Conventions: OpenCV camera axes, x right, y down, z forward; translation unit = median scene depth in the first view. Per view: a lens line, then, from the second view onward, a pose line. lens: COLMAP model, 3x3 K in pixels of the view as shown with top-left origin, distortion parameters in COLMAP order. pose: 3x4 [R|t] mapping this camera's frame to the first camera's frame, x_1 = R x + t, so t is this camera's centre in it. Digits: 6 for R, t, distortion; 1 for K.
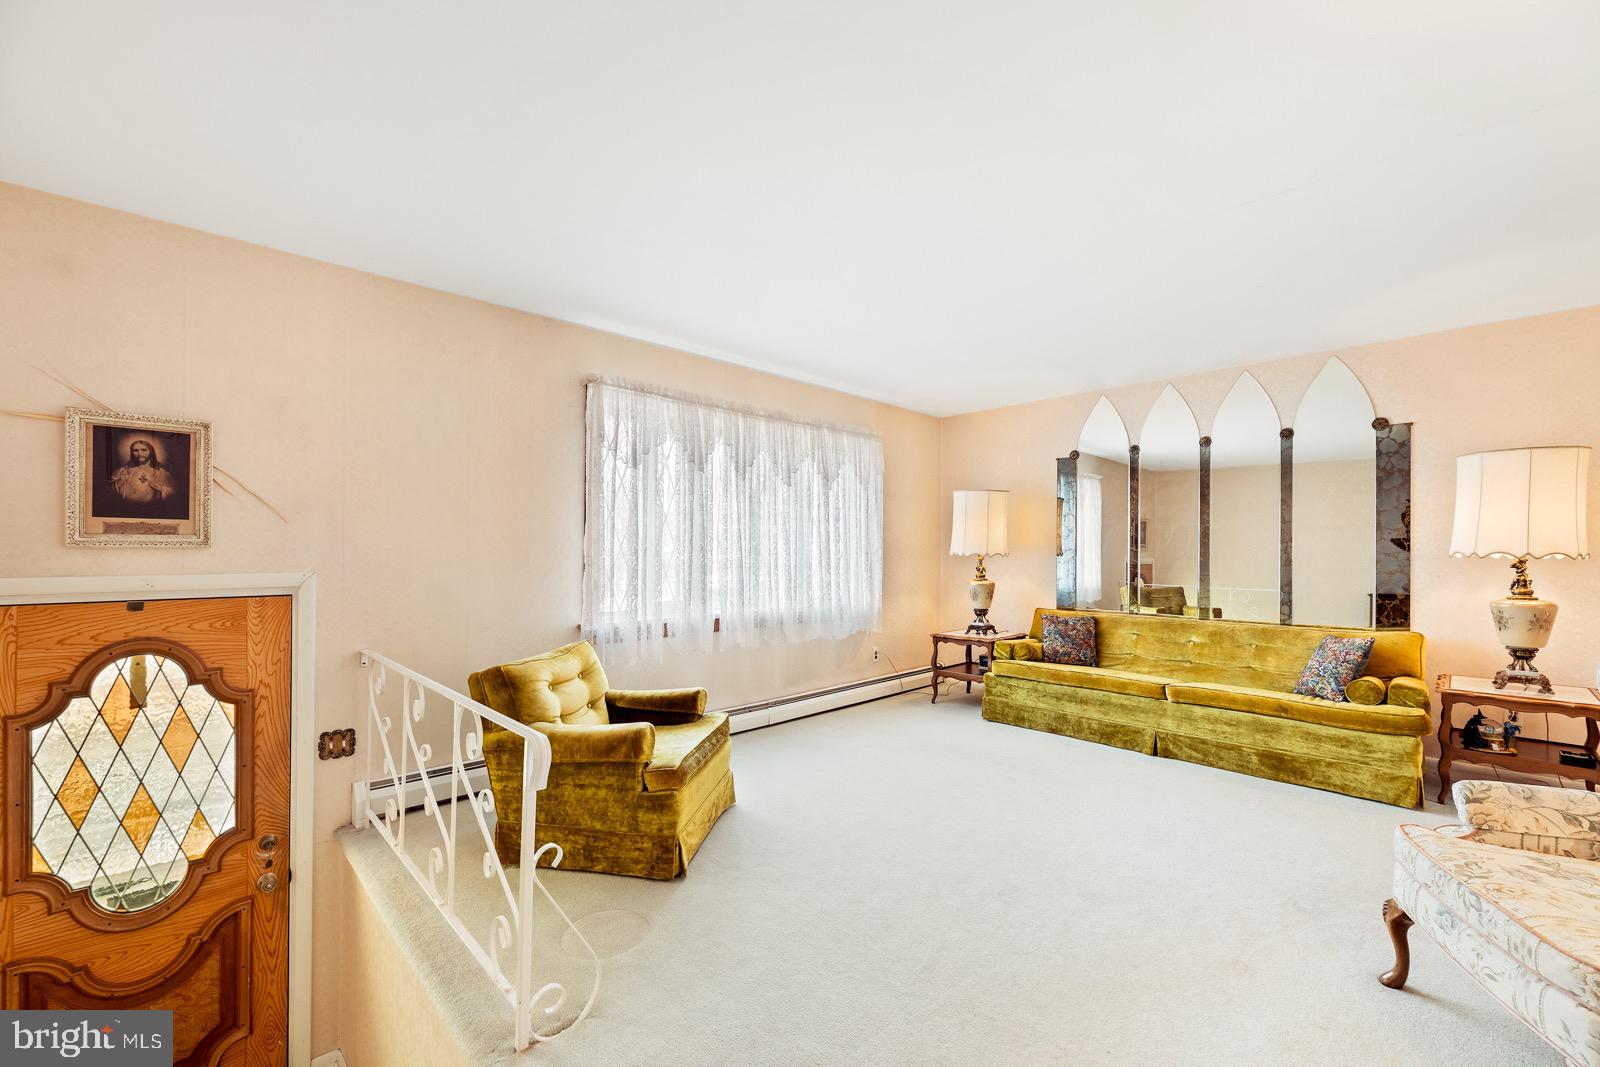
lens RADIAL K [[646.4, 0, 816.1], [0, 646.4, 548.9], [0, 0, 1]] dist [0.000000, 0.000415]
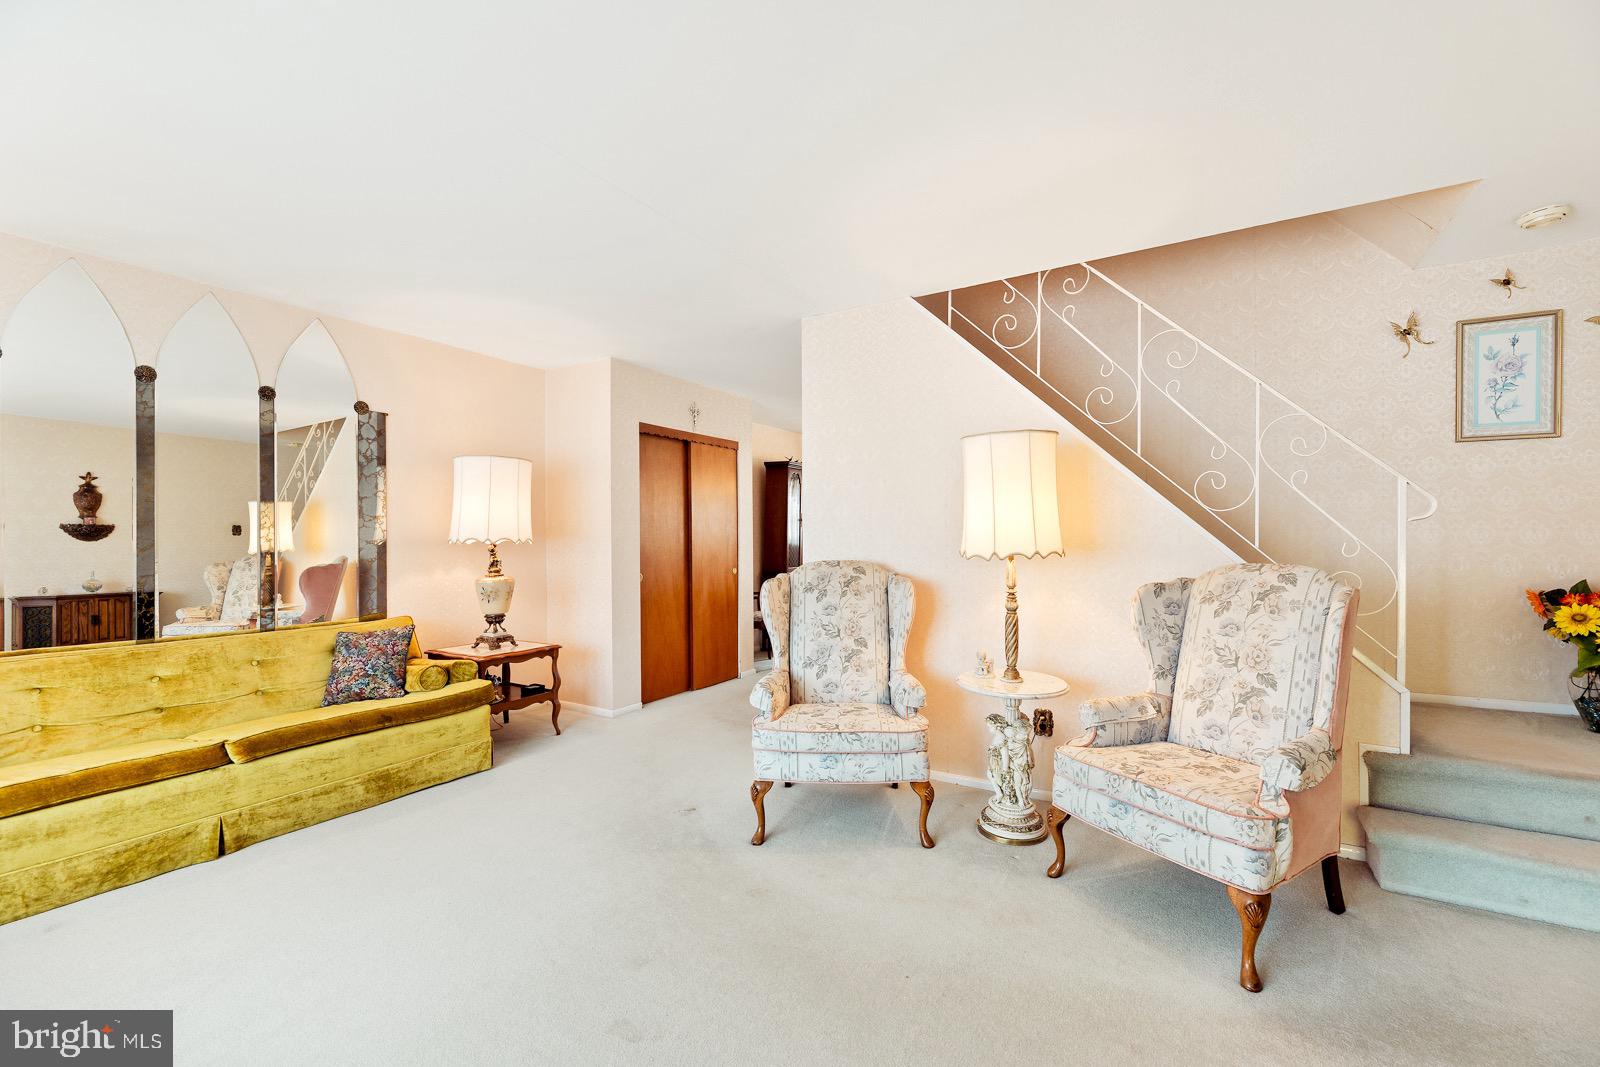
lens RADIAL K [[680.2, 0, 797.6], [0, 680.2, 534.6], [0, 0, 1]] dist [-0.000743, -0.000229]
pose [[-0.250133, 0.003143, 0.968206, -0.281082], [-0.000533, 0.999994, -0.003384, 0.000528], [-0.968211, -0.001363, -0.250130, 0.619466]]
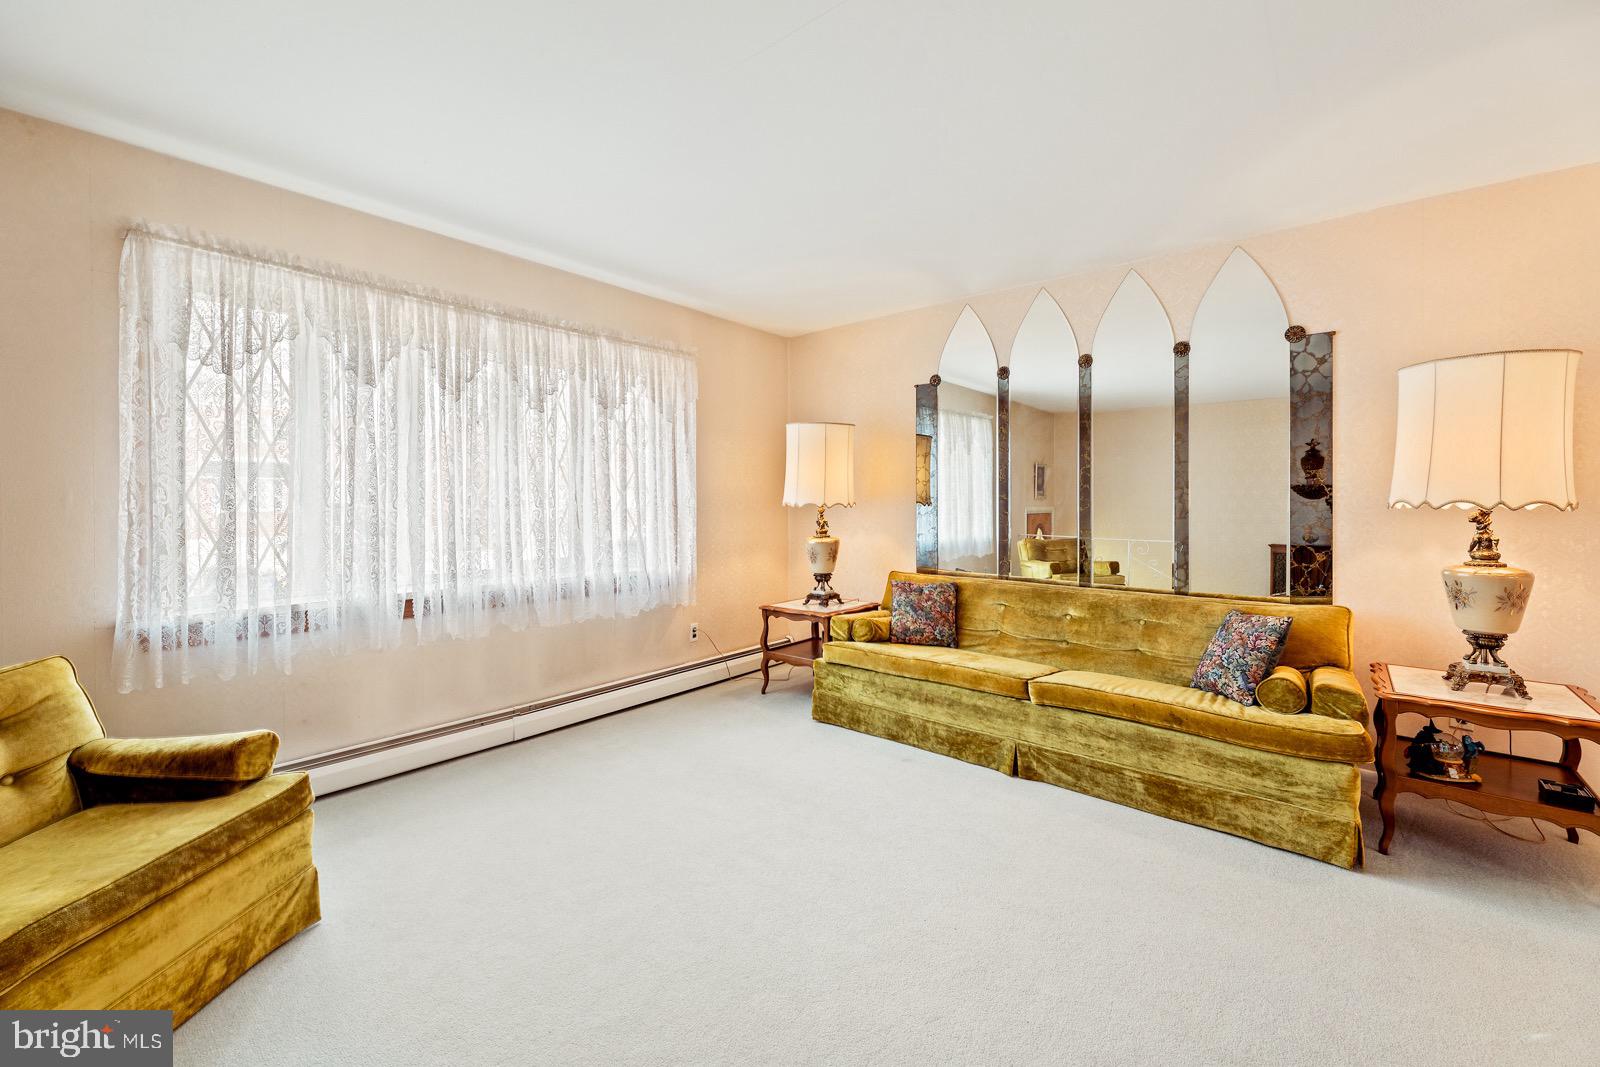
lens RADIAL K [[649.1, 0, 804.4], [0, 649.1, 498.0], [0, 0, 1]] dist [0.000551, -0.000277]
pose [[0.995482, -0.002950, 0.094907, 0.216596], [0.002874, 0.999995, 0.000932, -0.000498], [-0.094910, -0.000655, 0.995486, 0.285165]]
